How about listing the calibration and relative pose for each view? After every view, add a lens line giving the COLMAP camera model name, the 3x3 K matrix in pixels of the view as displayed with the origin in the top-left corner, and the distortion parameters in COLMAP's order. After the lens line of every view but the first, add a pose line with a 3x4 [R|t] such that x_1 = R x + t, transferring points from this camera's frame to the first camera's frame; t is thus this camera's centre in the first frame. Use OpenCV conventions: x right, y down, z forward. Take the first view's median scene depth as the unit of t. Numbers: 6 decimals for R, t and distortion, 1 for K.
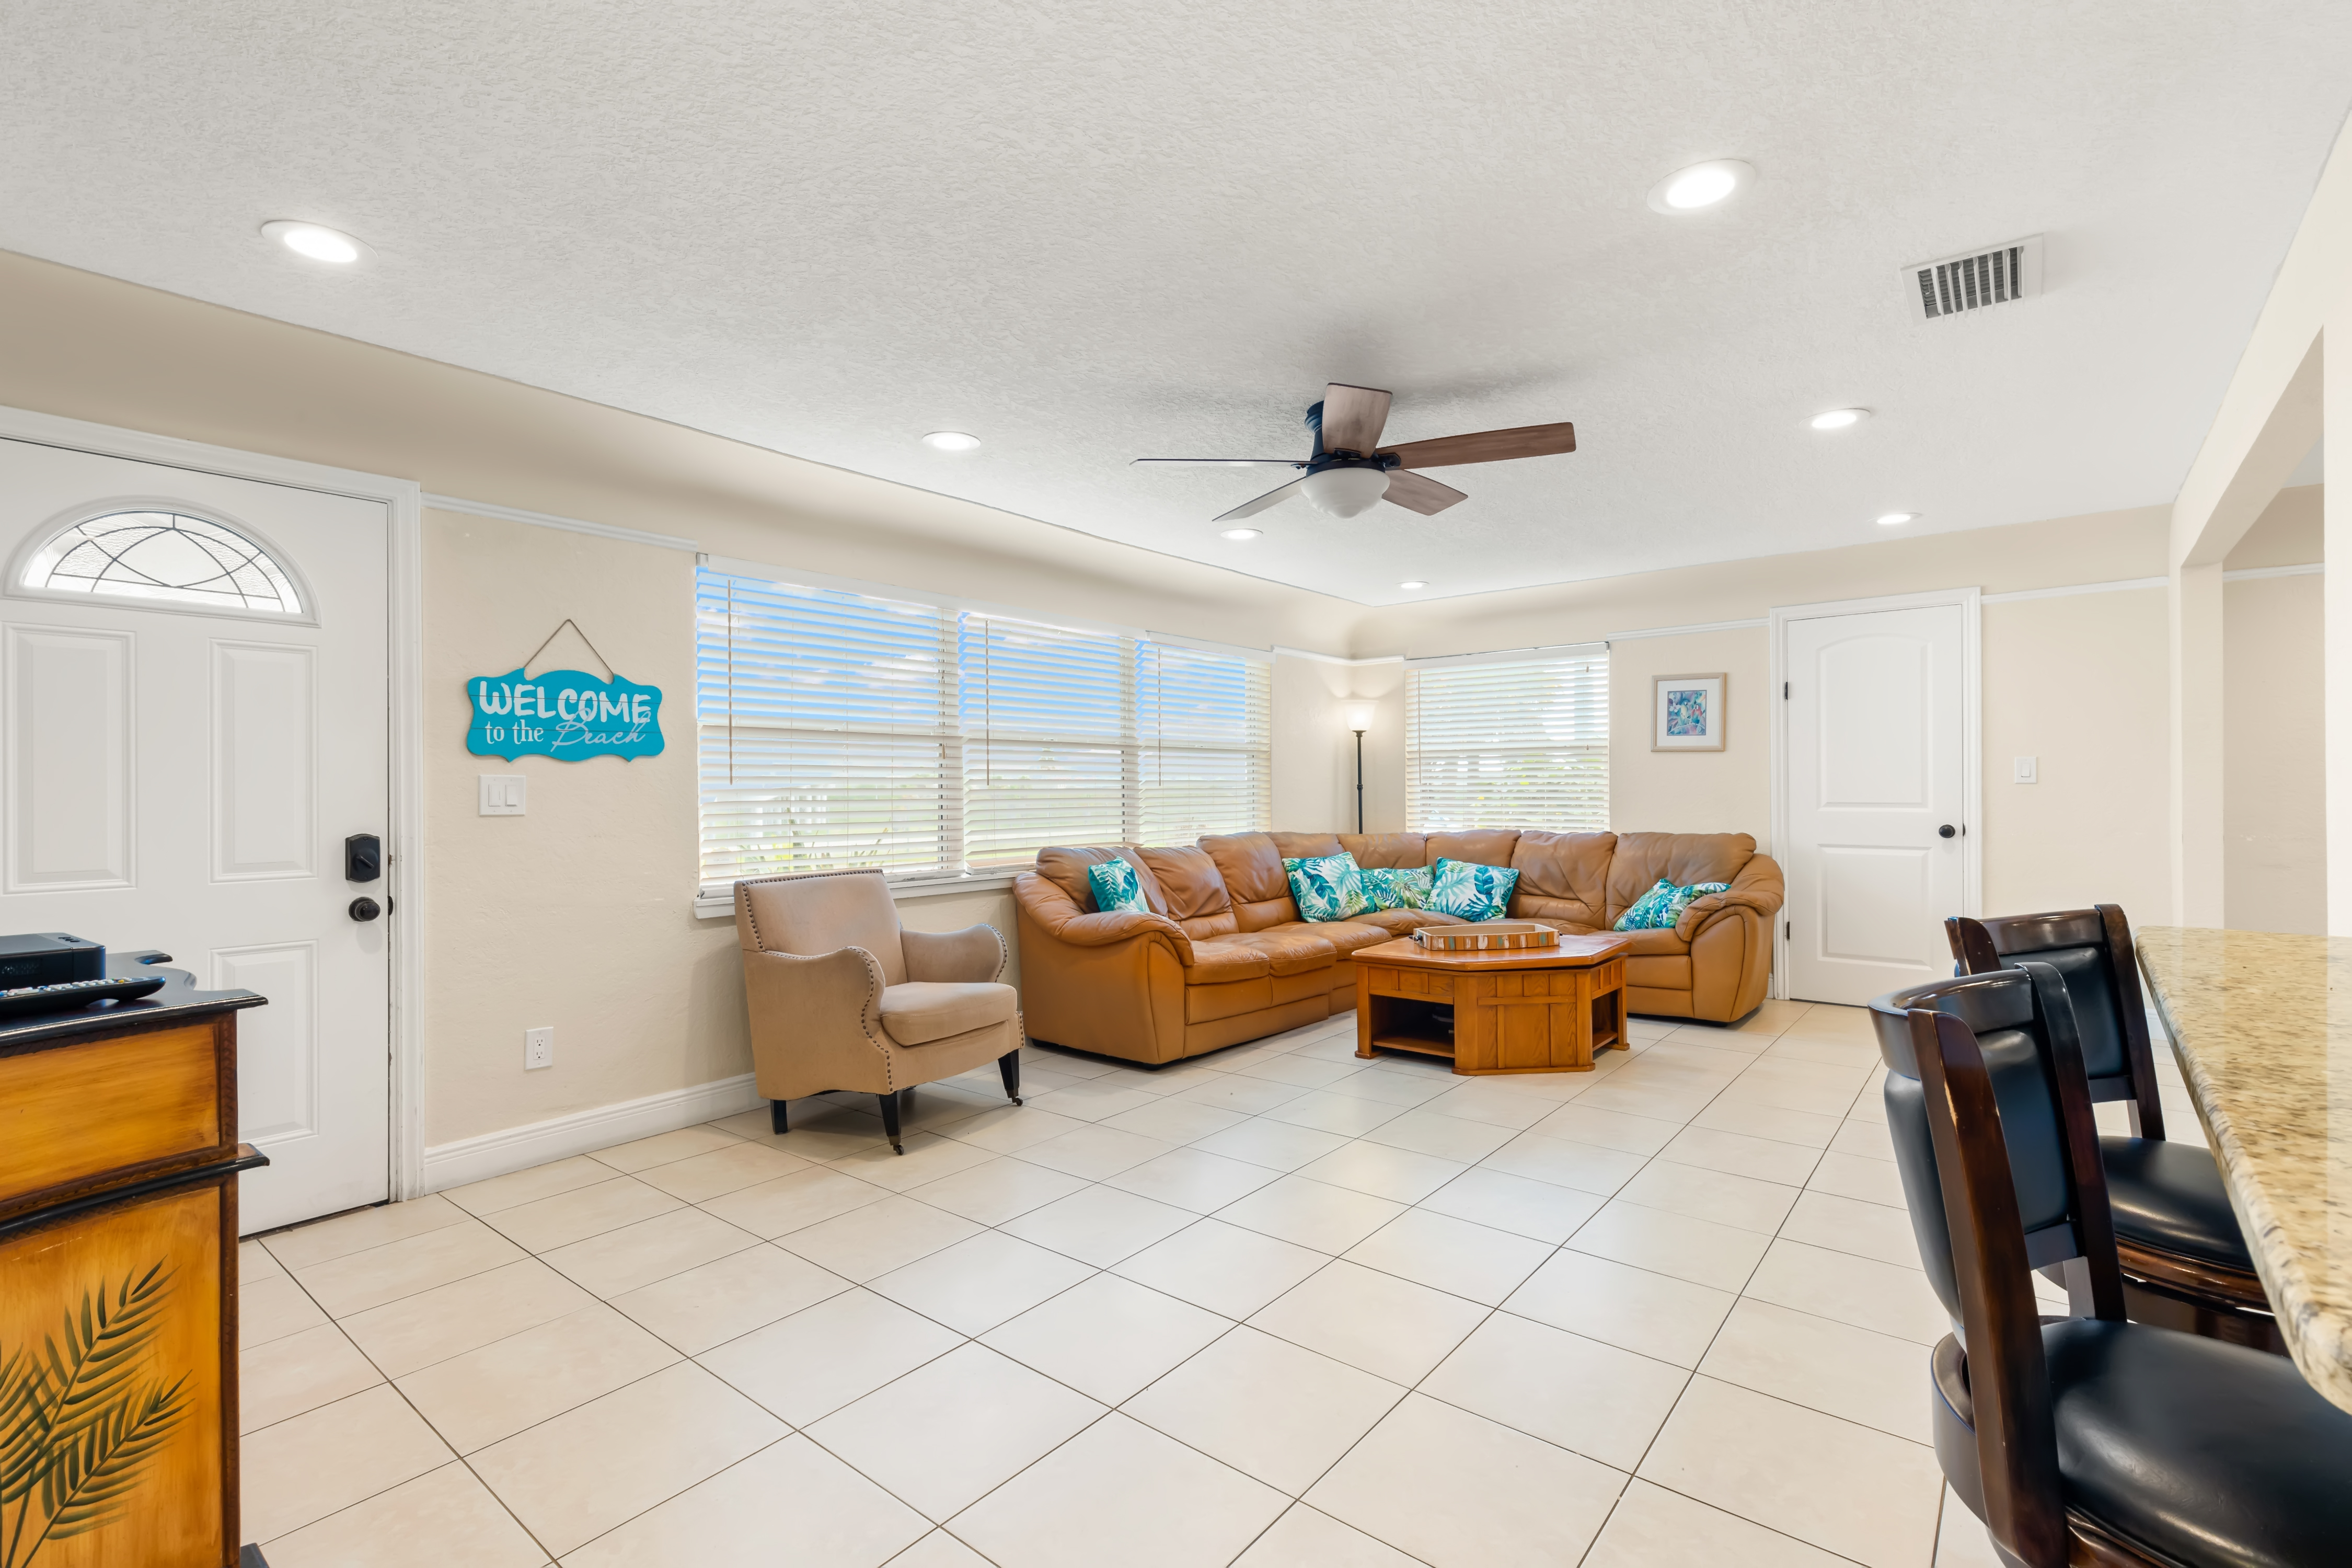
lens RADIAL K [[1071.5, 0, 1171.0], [0, 1071.5, 787.9], [0, 0, 1]] dist [0.013590, -0.000021]
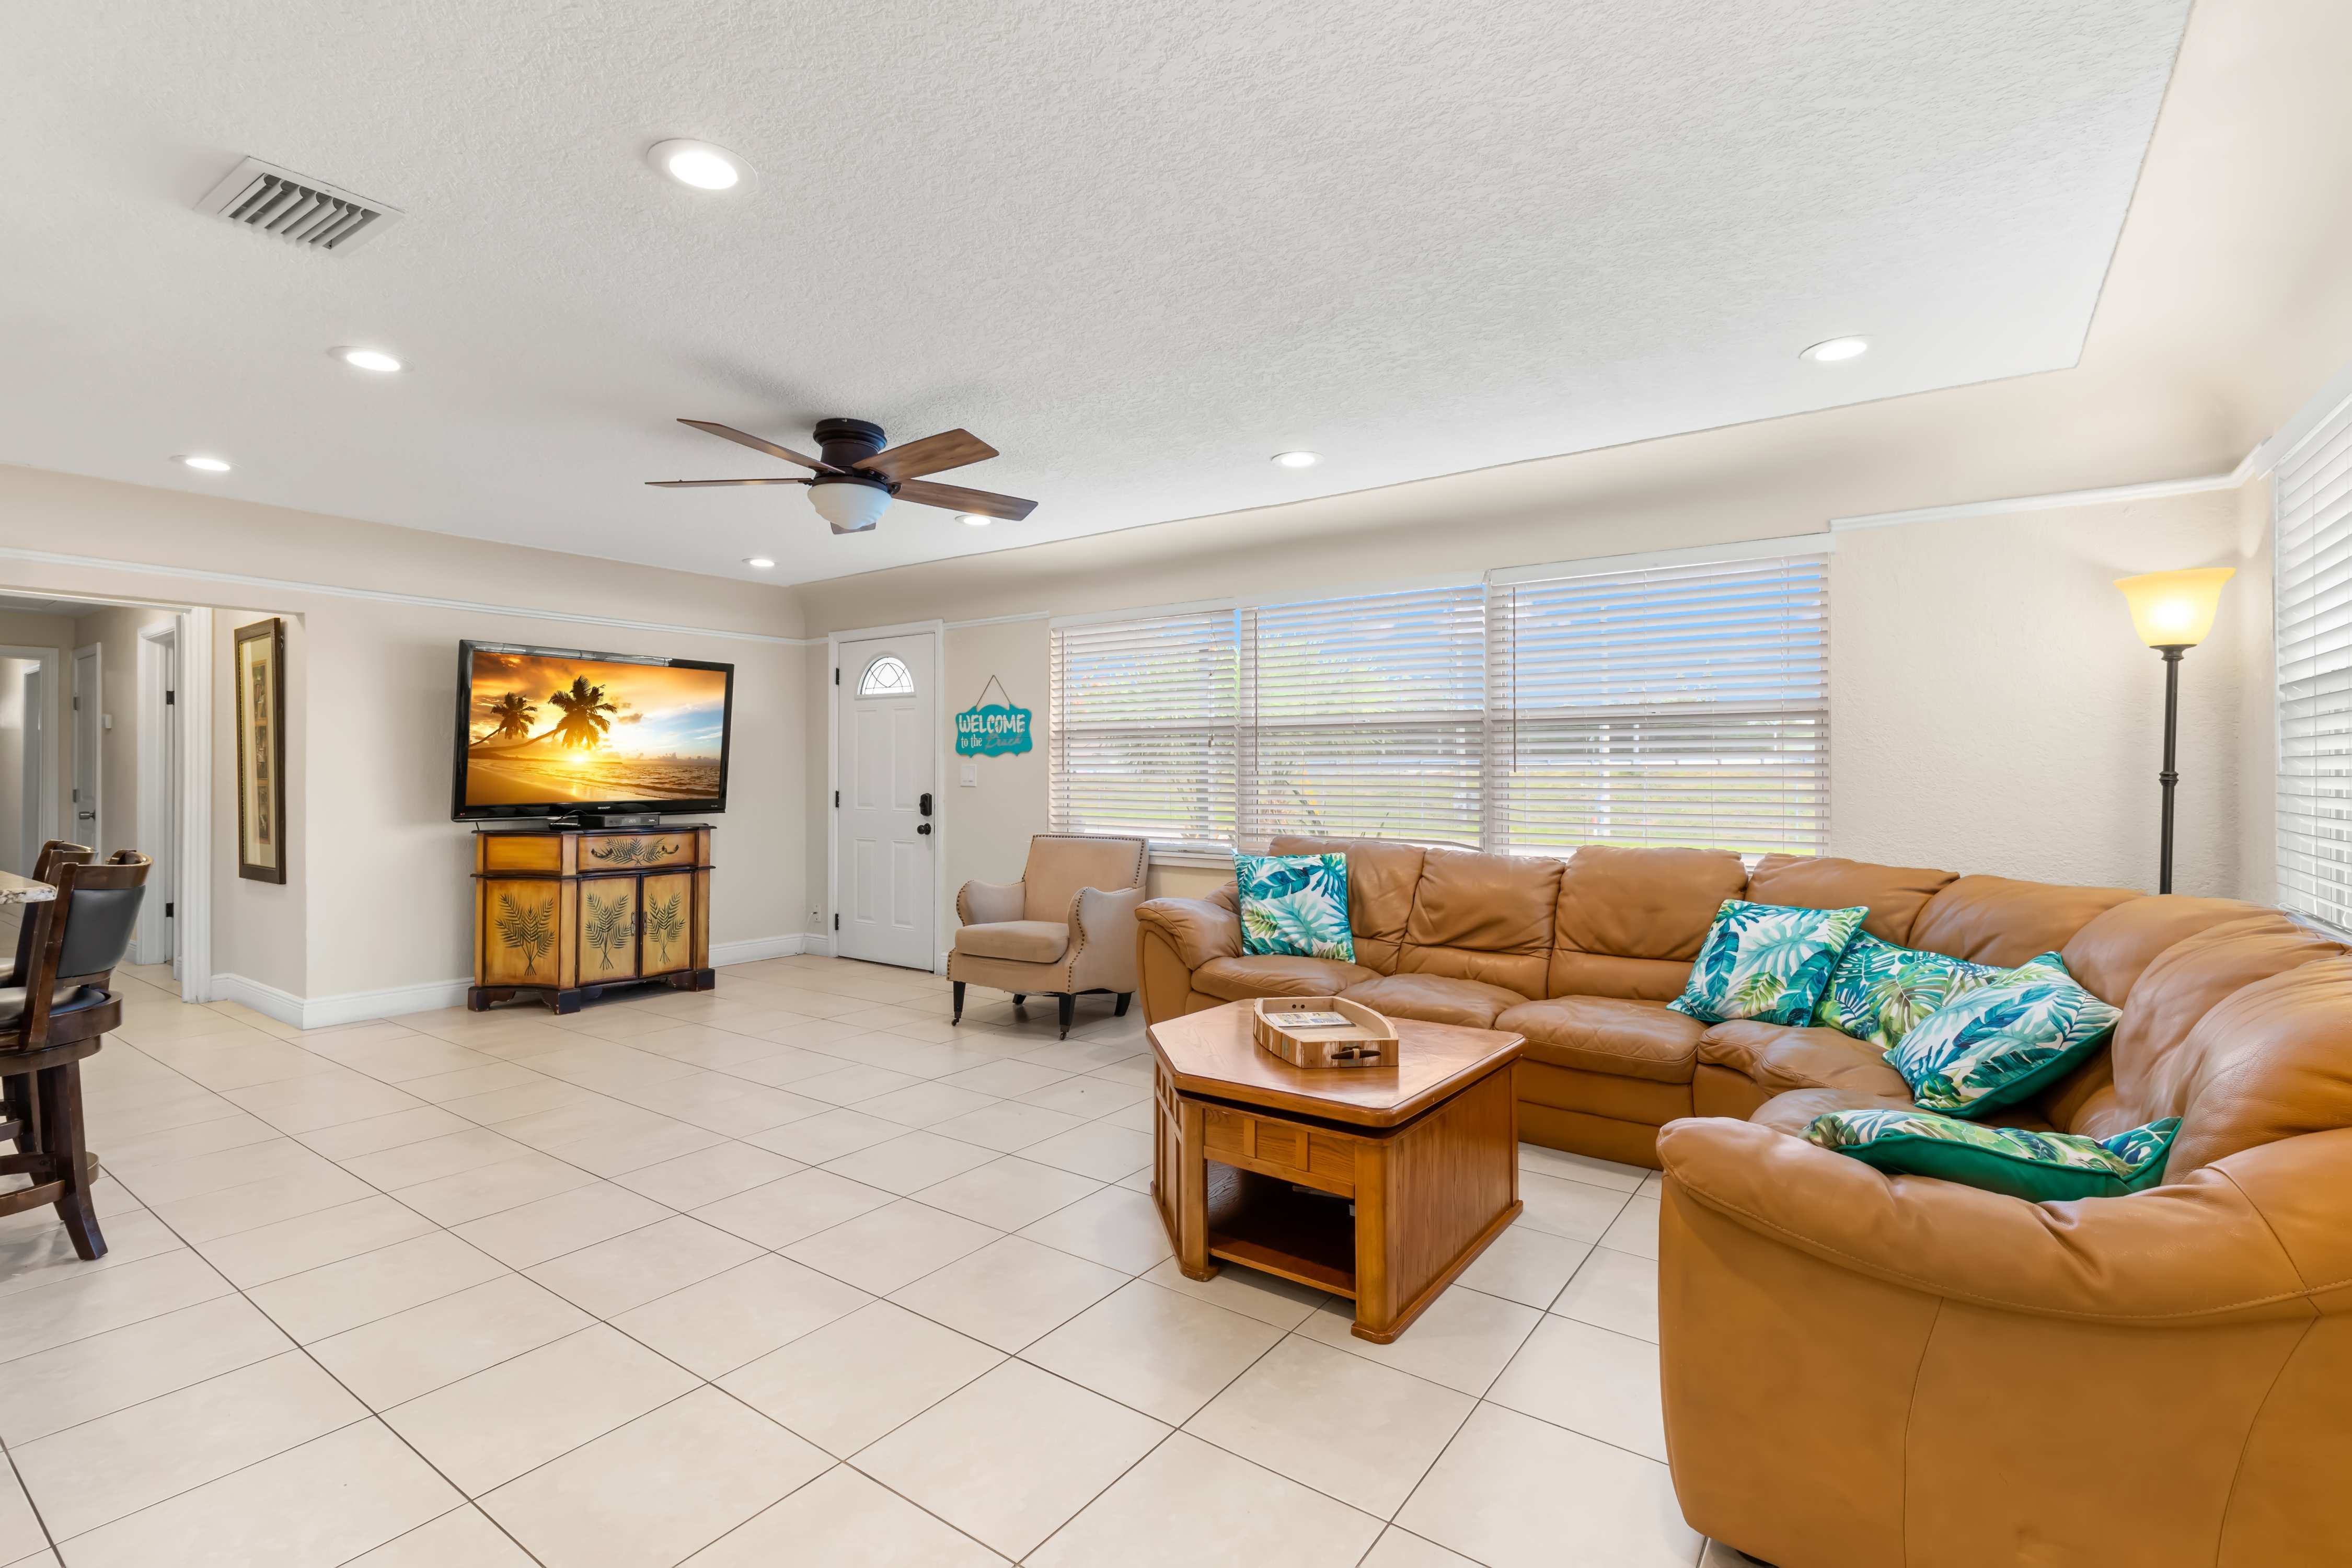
lens RADIAL K [[1067.0, 0, 1183.2], [0, 1067.0, 777.8], [0, 0, 1]] dist [0.010453, -0.000417]
pose [[0.068076, 0.012932, -0.997596, 1.191450], [-0.001280, 0.999916, 0.012874, -0.012657], [0.997679, 0.000401, 0.068086, 1.190590]]
